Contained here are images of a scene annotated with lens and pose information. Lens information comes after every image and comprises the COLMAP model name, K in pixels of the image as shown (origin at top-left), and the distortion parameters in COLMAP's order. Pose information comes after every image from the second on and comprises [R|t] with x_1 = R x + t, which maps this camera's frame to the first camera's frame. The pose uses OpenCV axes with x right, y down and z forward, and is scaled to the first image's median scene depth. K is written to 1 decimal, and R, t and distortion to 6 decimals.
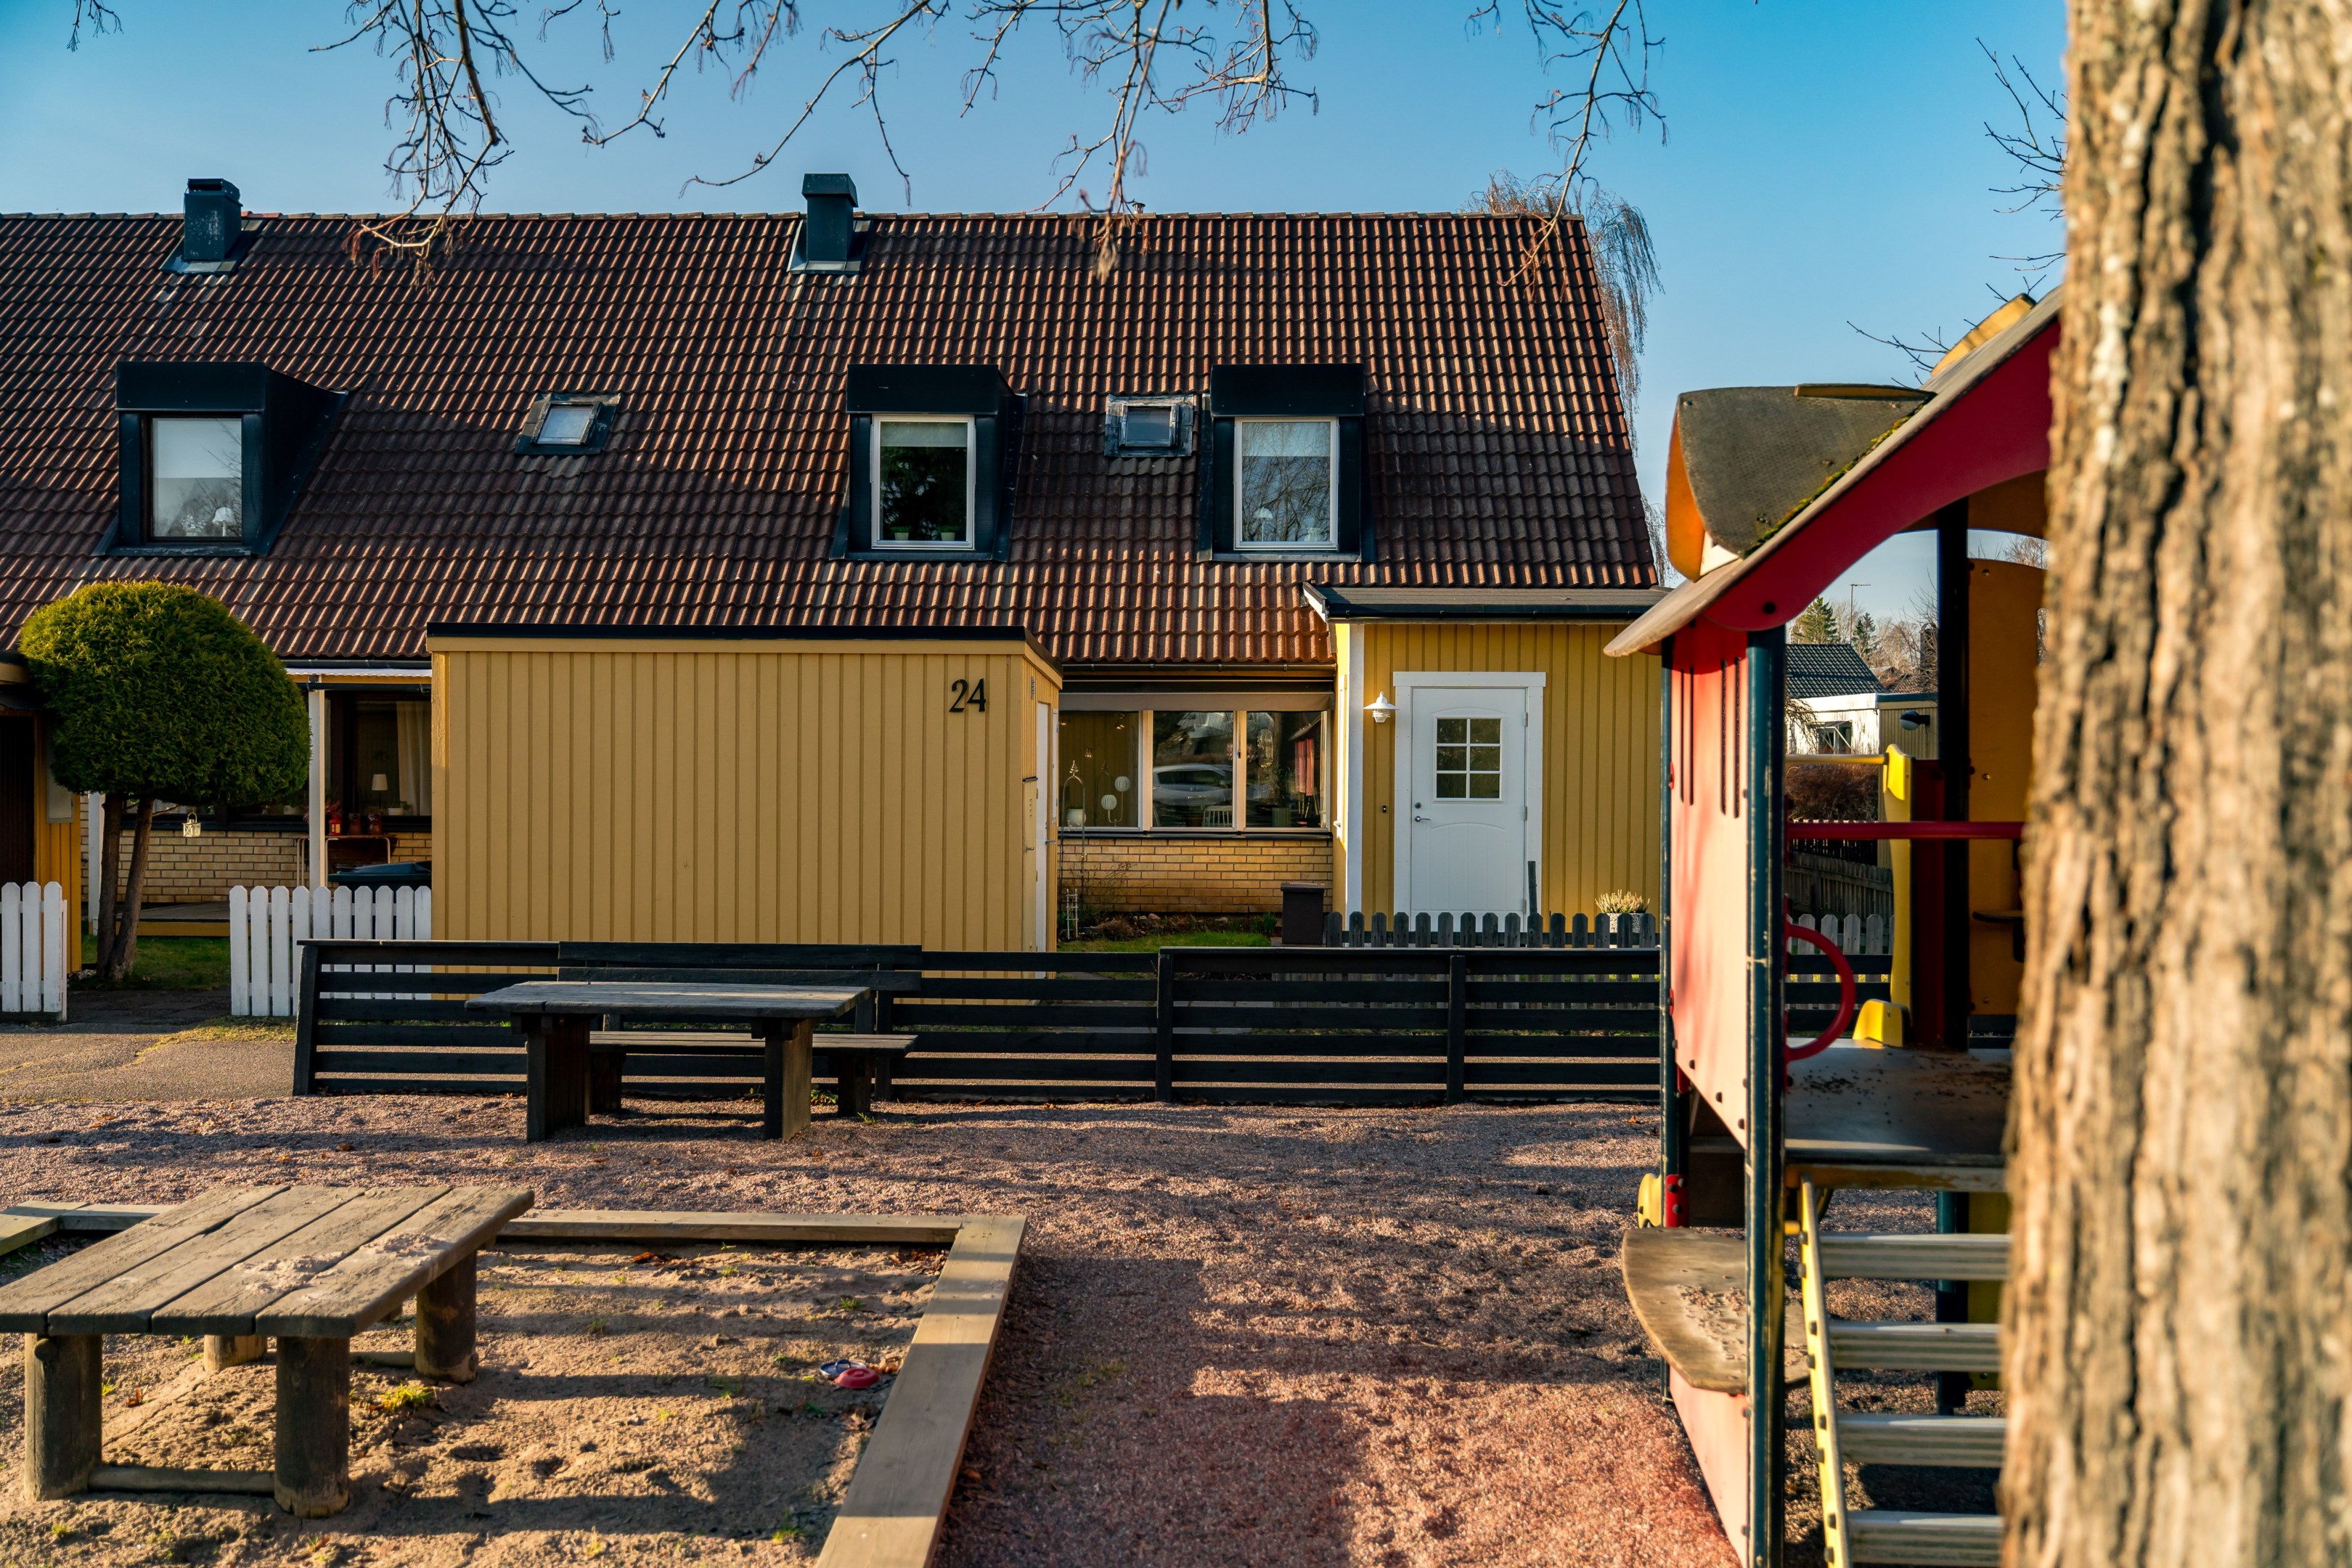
lens RADIAL K [[2181.5, 0, 1059.0], [0, 2181.5, 729.1], [0, 0, 1]] dist [-0.000188, 0.000000]
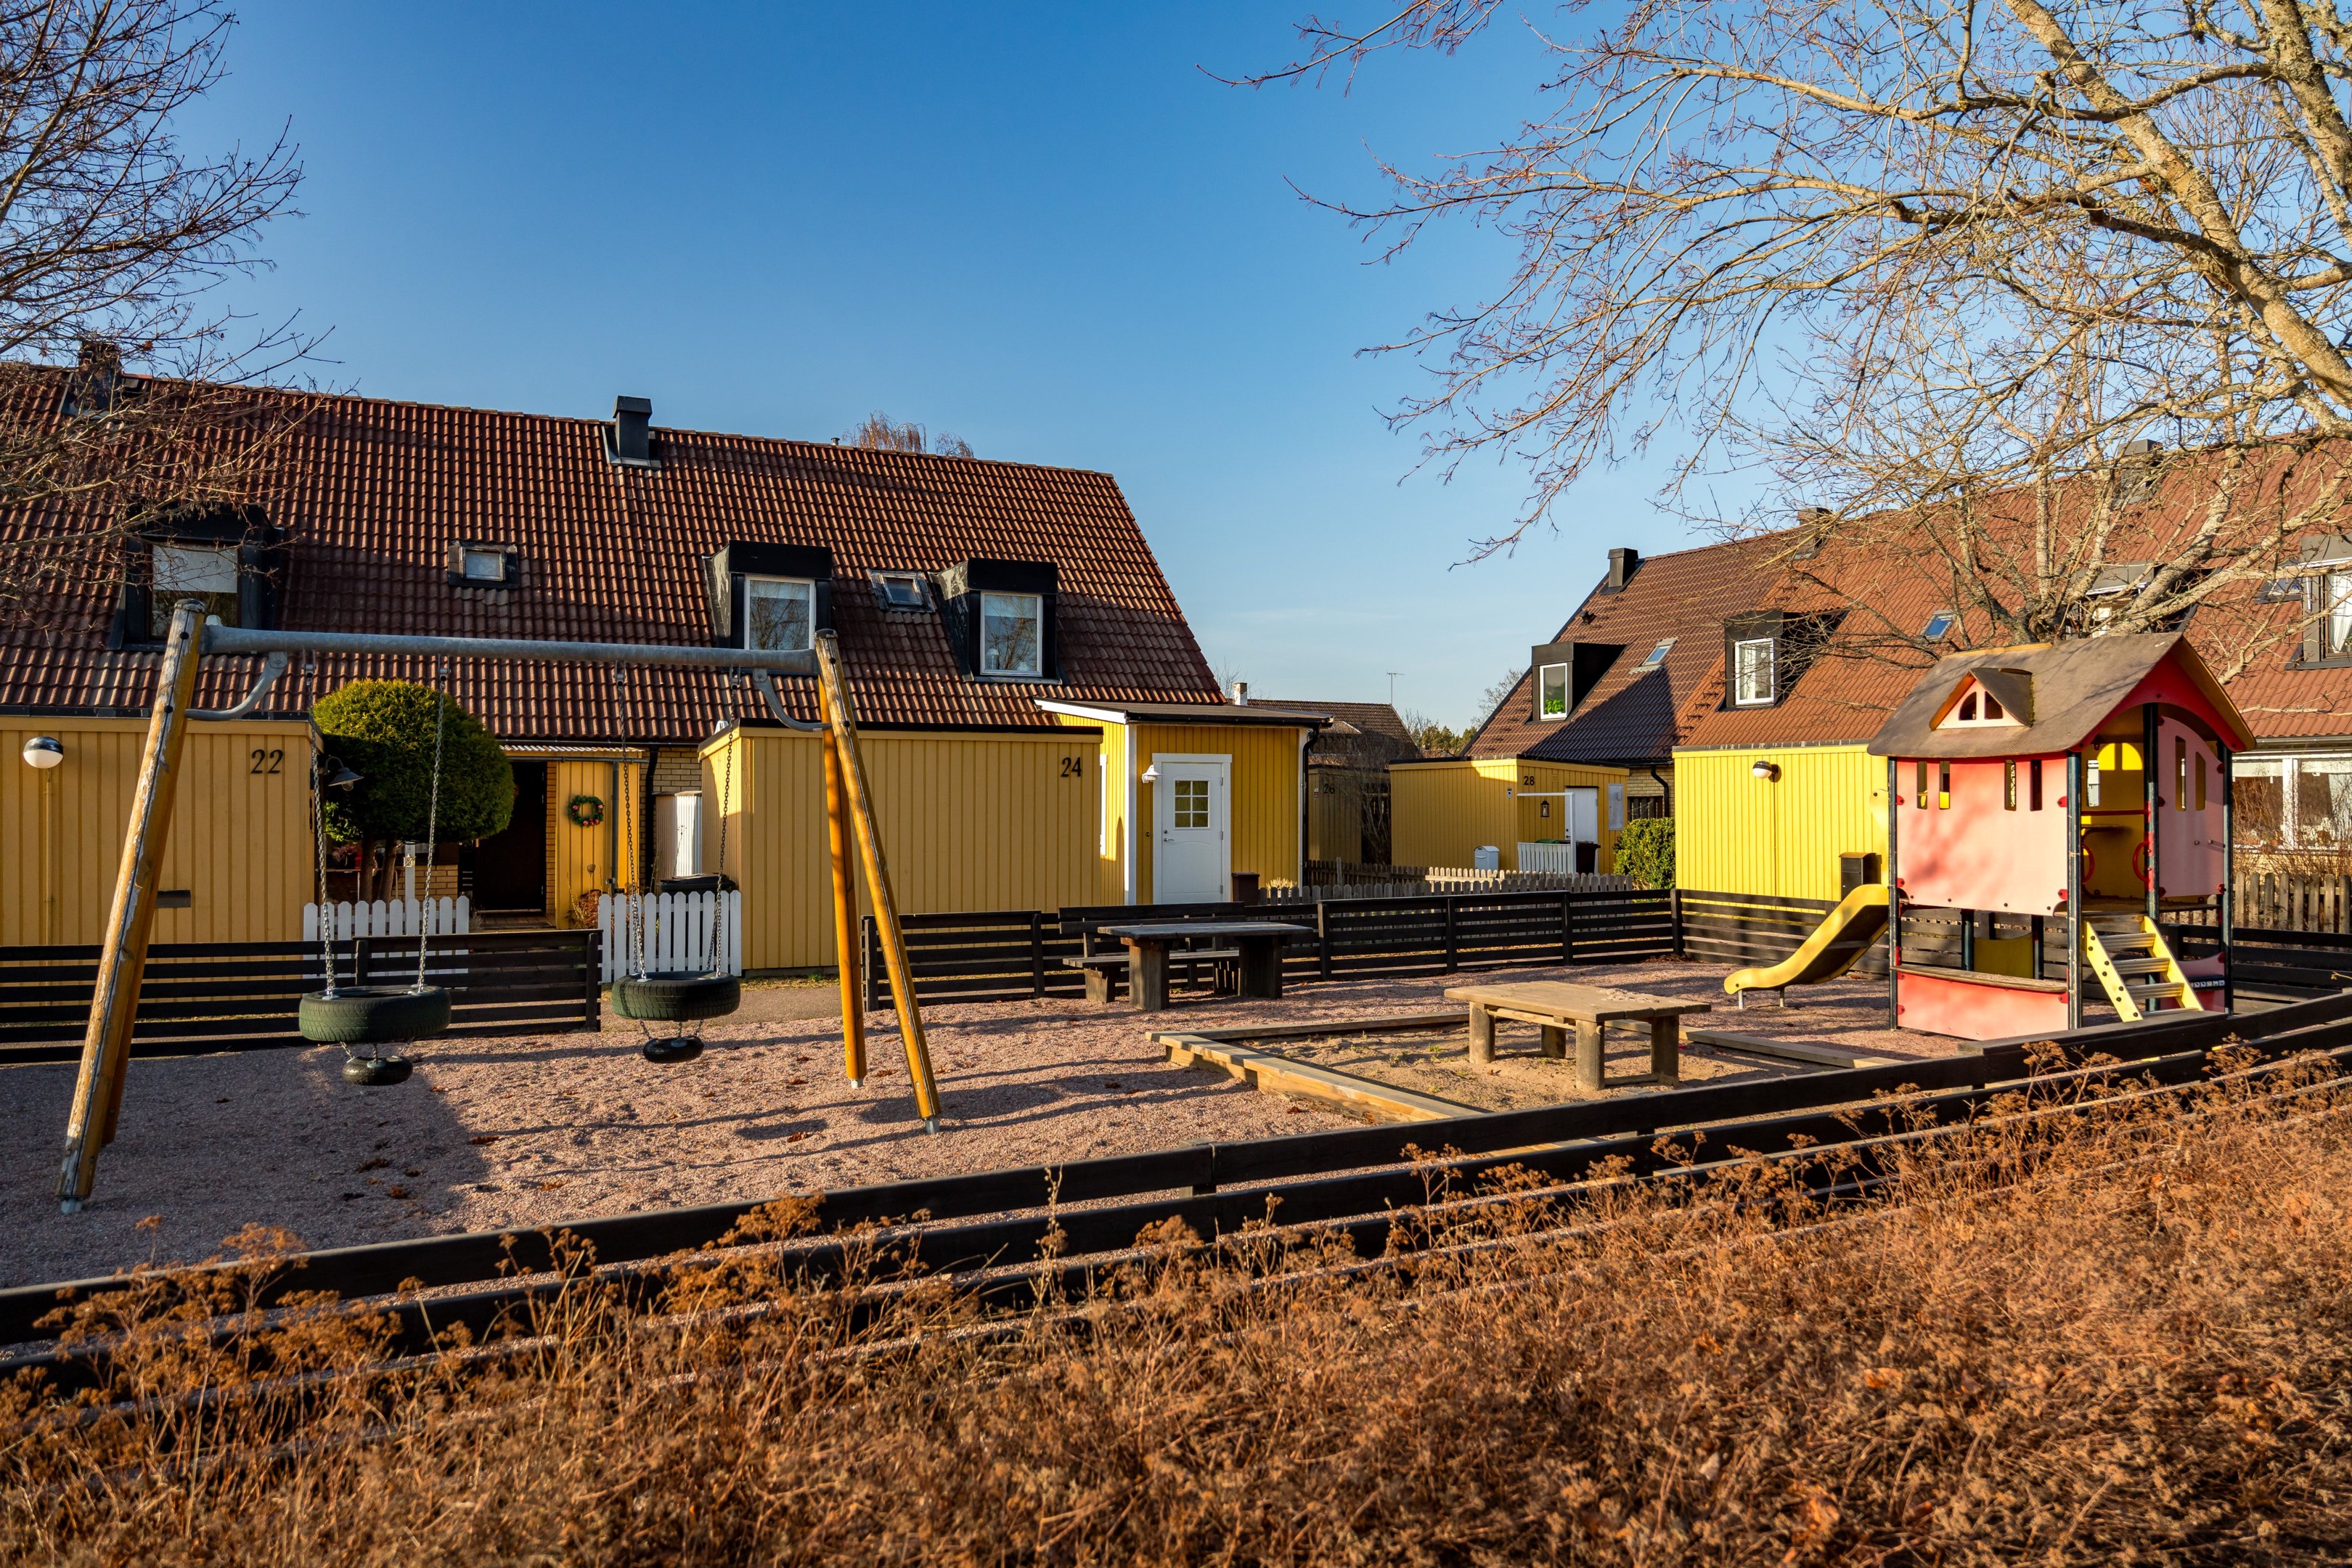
lens RADIAL K [[1505.5, 0, 1102.2], [0, 1505.5, 786.4], [0, 0, 1]] dist [-0.016287, 0.008022]
pose [[0.878914, -0.006070, 0.476942, -0.360052], [0.006808, 0.999977, 0.000182, -0.000601], [-0.476932, 0.003087, 0.878935, 0.003572]]
